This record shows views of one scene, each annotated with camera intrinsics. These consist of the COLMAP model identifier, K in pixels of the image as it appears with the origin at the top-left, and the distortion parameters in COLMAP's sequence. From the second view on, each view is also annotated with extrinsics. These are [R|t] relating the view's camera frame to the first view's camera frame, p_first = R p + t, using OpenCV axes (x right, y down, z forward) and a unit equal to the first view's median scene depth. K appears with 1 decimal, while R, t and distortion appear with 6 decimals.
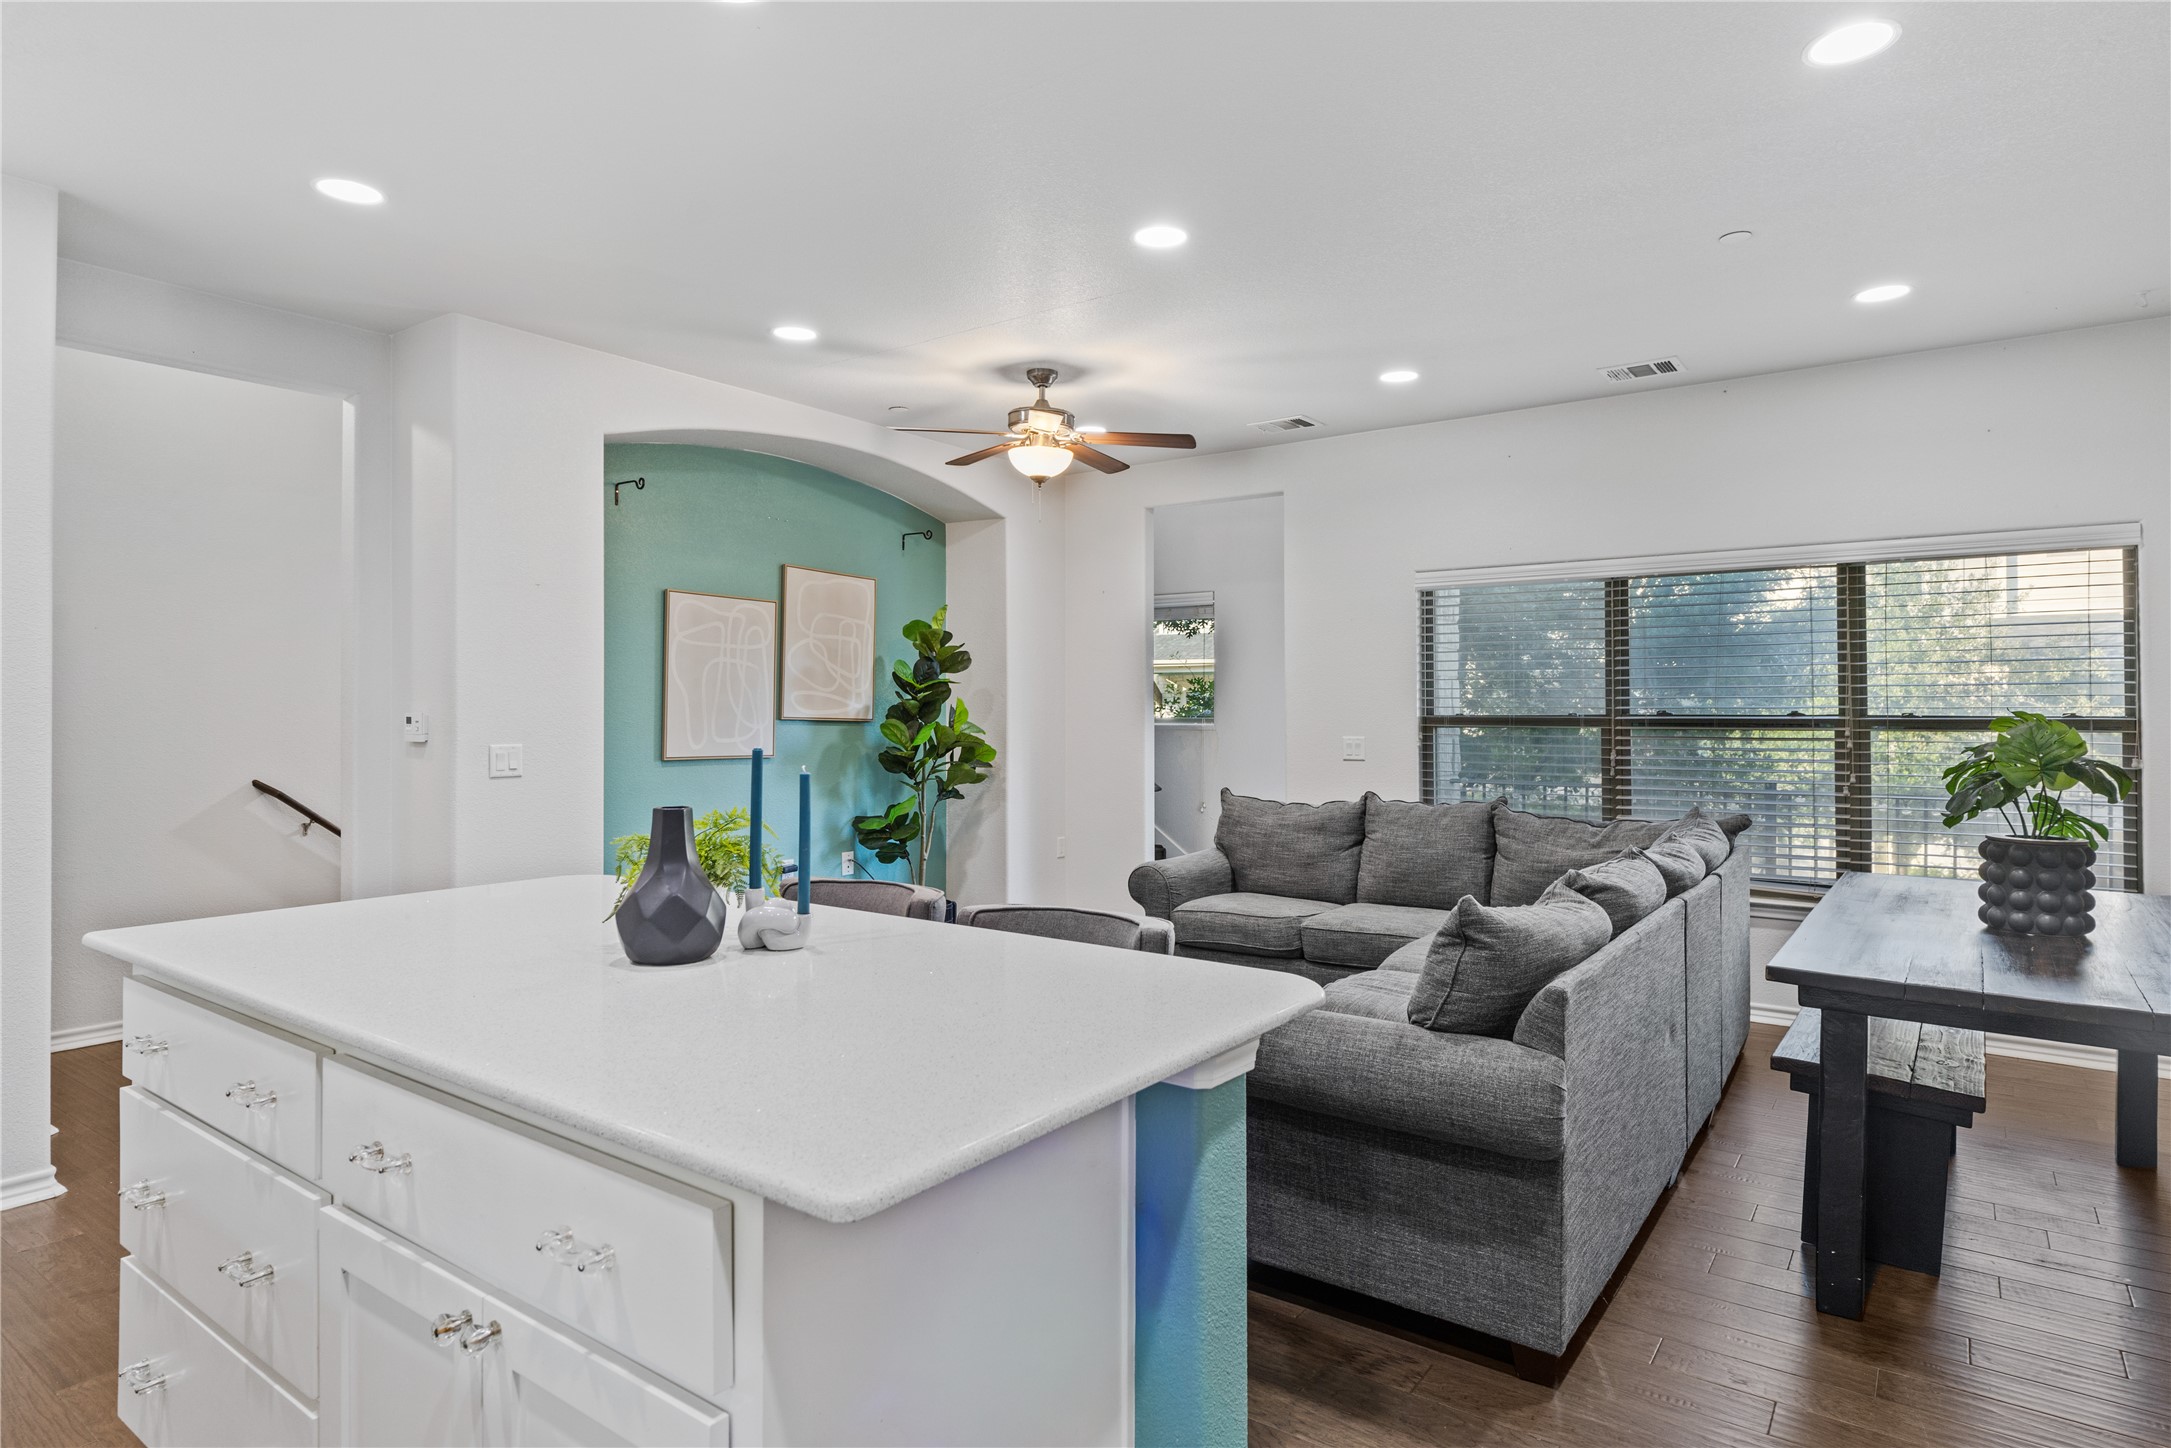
lens RADIAL K [[1175.2, 0, 1122.6], [0, 1175.2, 685.9], [0, 0, 1]] dist [0.010467, -0.005710]
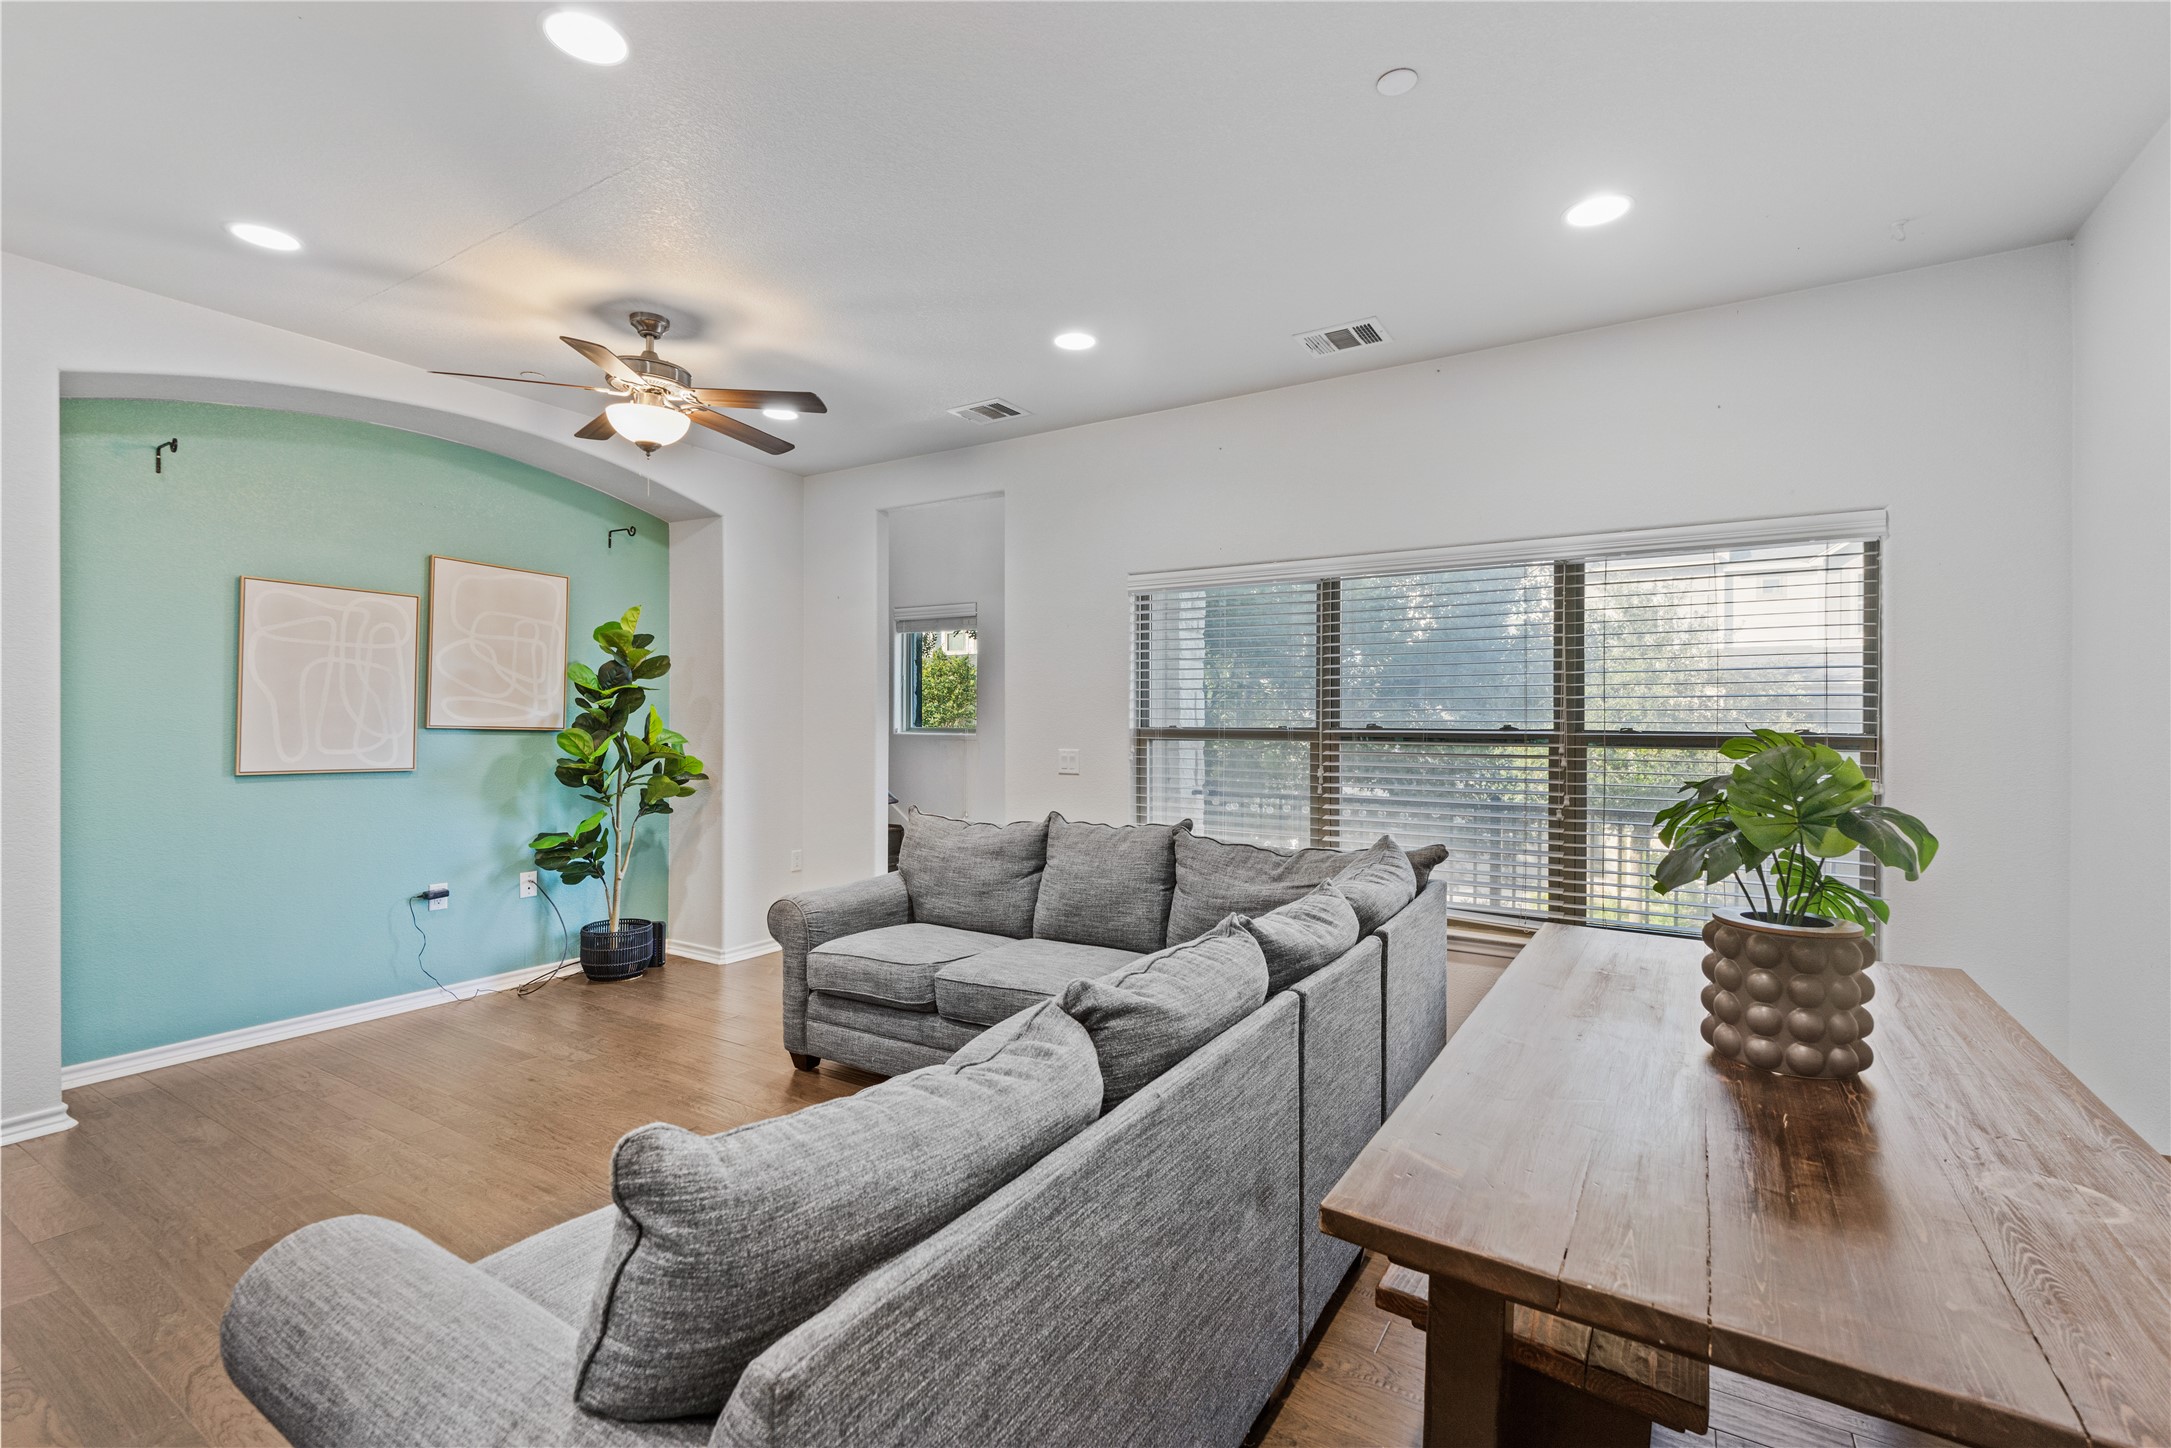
lens RADIAL K [[950.8, 0, 1094.0], [0, 950.8, 711.4], [0, 0, 1]] dist [0.007913, -0.001741]
pose [[0.998099, 0.006194, 0.061327, 0.206078], [-0.006884, 0.999915, 0.011053, 0.004962], [-0.061253, -0.011454, 0.998057, 0.286409]]
